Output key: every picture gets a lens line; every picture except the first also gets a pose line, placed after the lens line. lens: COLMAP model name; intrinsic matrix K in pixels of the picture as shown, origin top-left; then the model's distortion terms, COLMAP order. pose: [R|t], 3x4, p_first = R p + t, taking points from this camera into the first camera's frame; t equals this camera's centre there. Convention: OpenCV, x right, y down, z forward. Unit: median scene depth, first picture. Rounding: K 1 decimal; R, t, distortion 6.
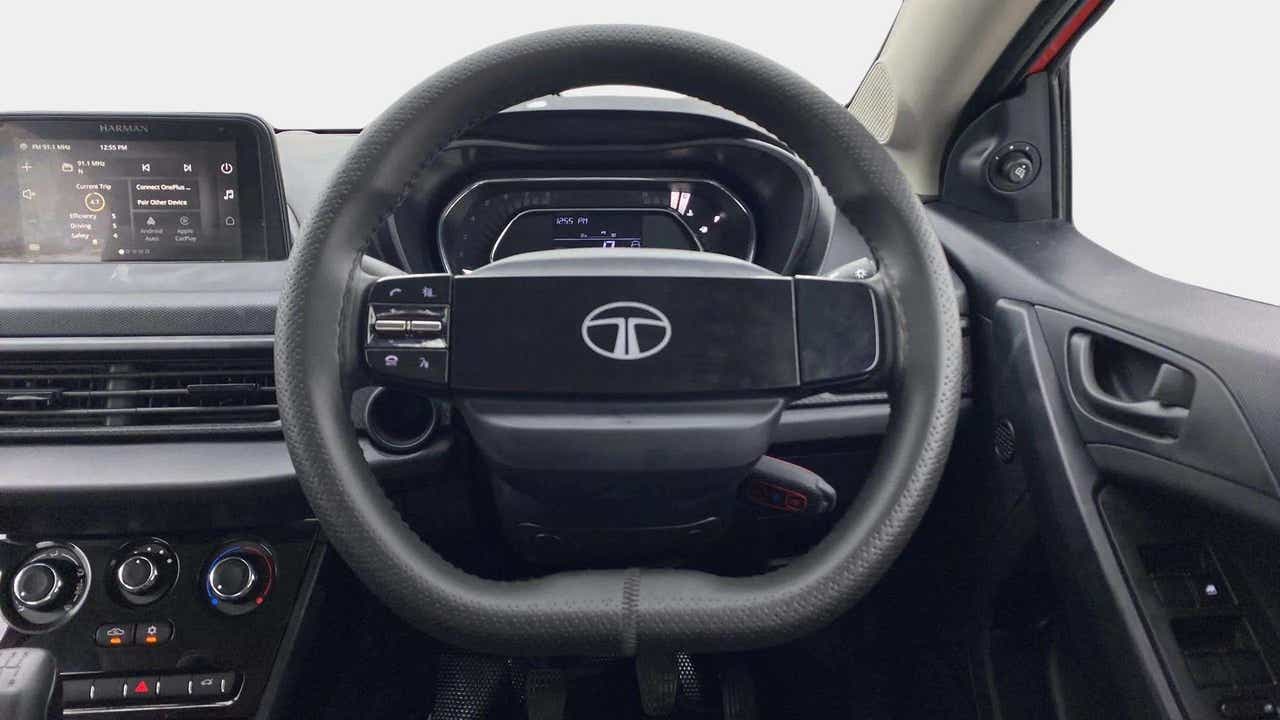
lens RADIAL K [[897.4, 0, 644.0], [0, 897.4, 353.4], [0, 0, 1]] dist [0.059218, -0.078475]
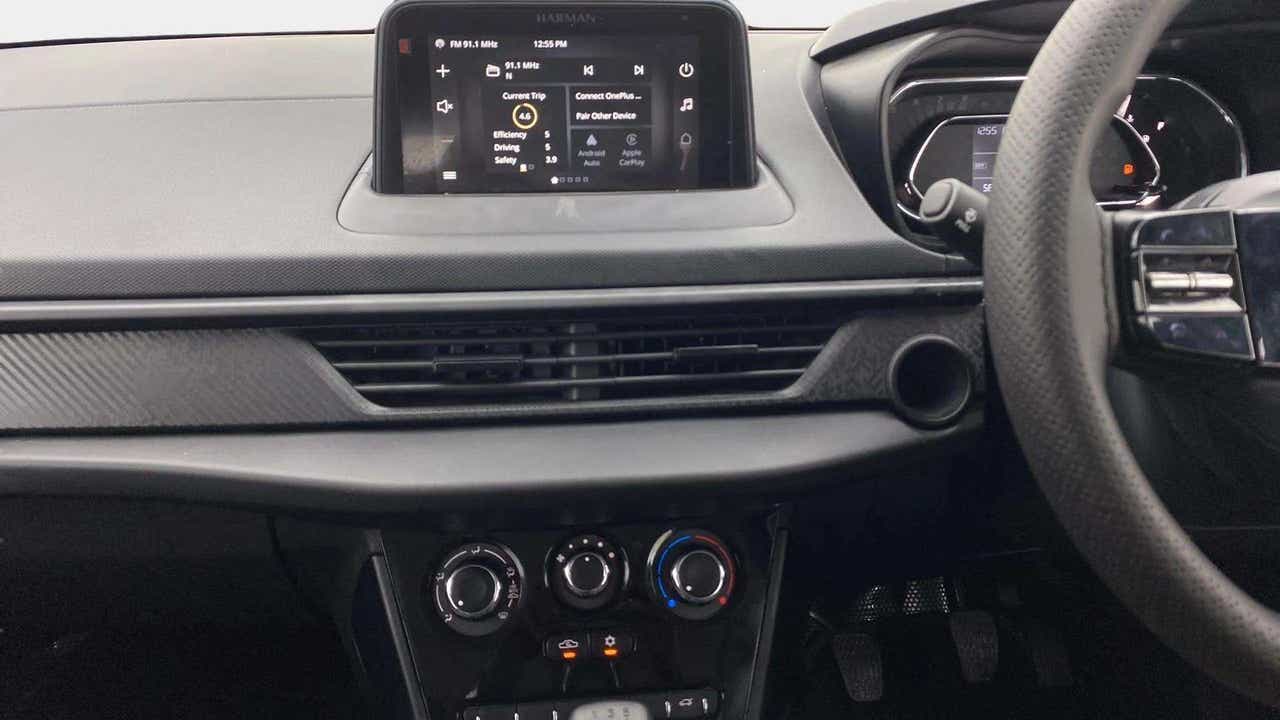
lens RADIAL K [[897.4, 0, 644.0], [0, 897.4, 353.4], [0, 0, 1]] dist [0.059218, -0.078475]
pose [[0.999862, -0.014297, 0.008440, -0.513722], [0.013445, 0.995512, 0.093674, -0.033976], [-0.009741, -0.093547, 0.995567, 0.201650]]
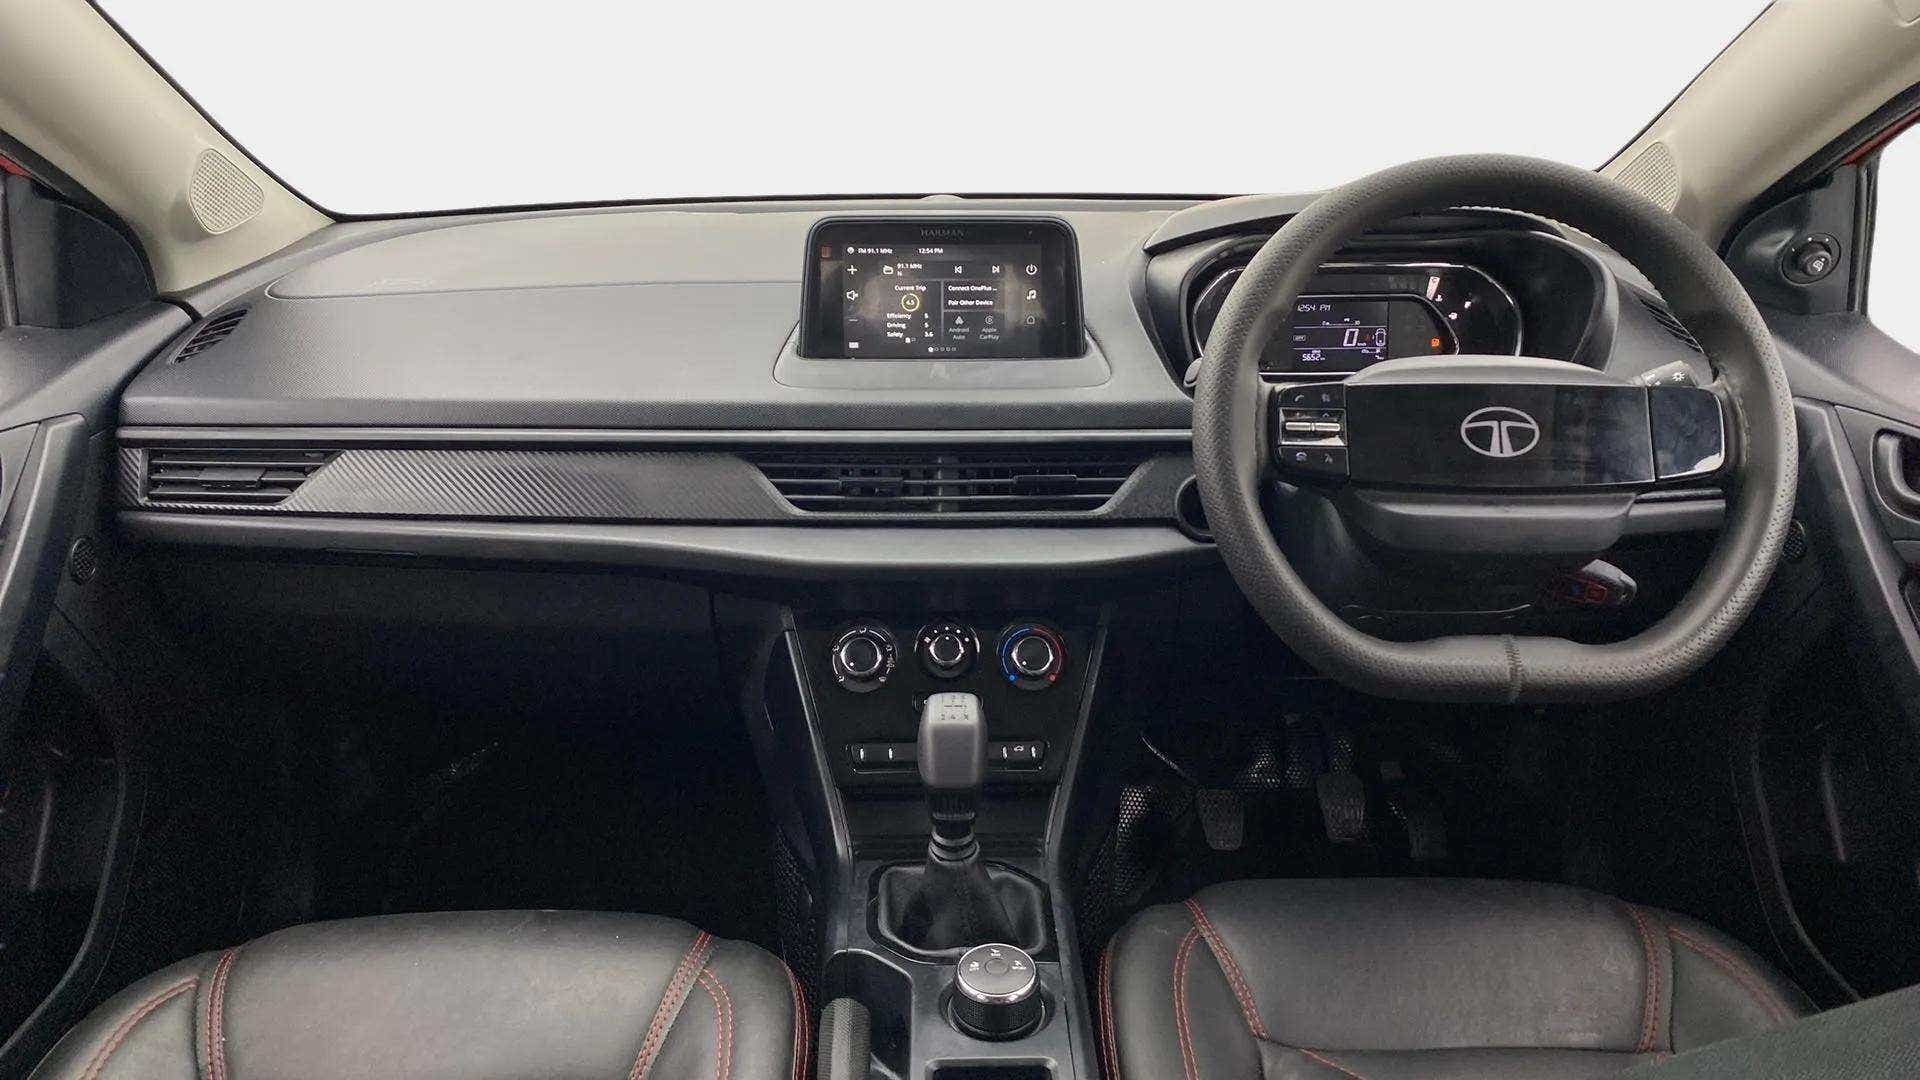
lens RADIAL K [[1304.7, 0, 948.1], [0, 1304.7, 535.4], [0, 0, 1]] dist [-0.004723, -0.005010]
pose [[0.995781, 0.014886, -0.090551, -0.420470], [-0.008052, 0.997123, 0.075371, -0.010404], [0.091413, -0.074323, 0.993036, -0.537833]]
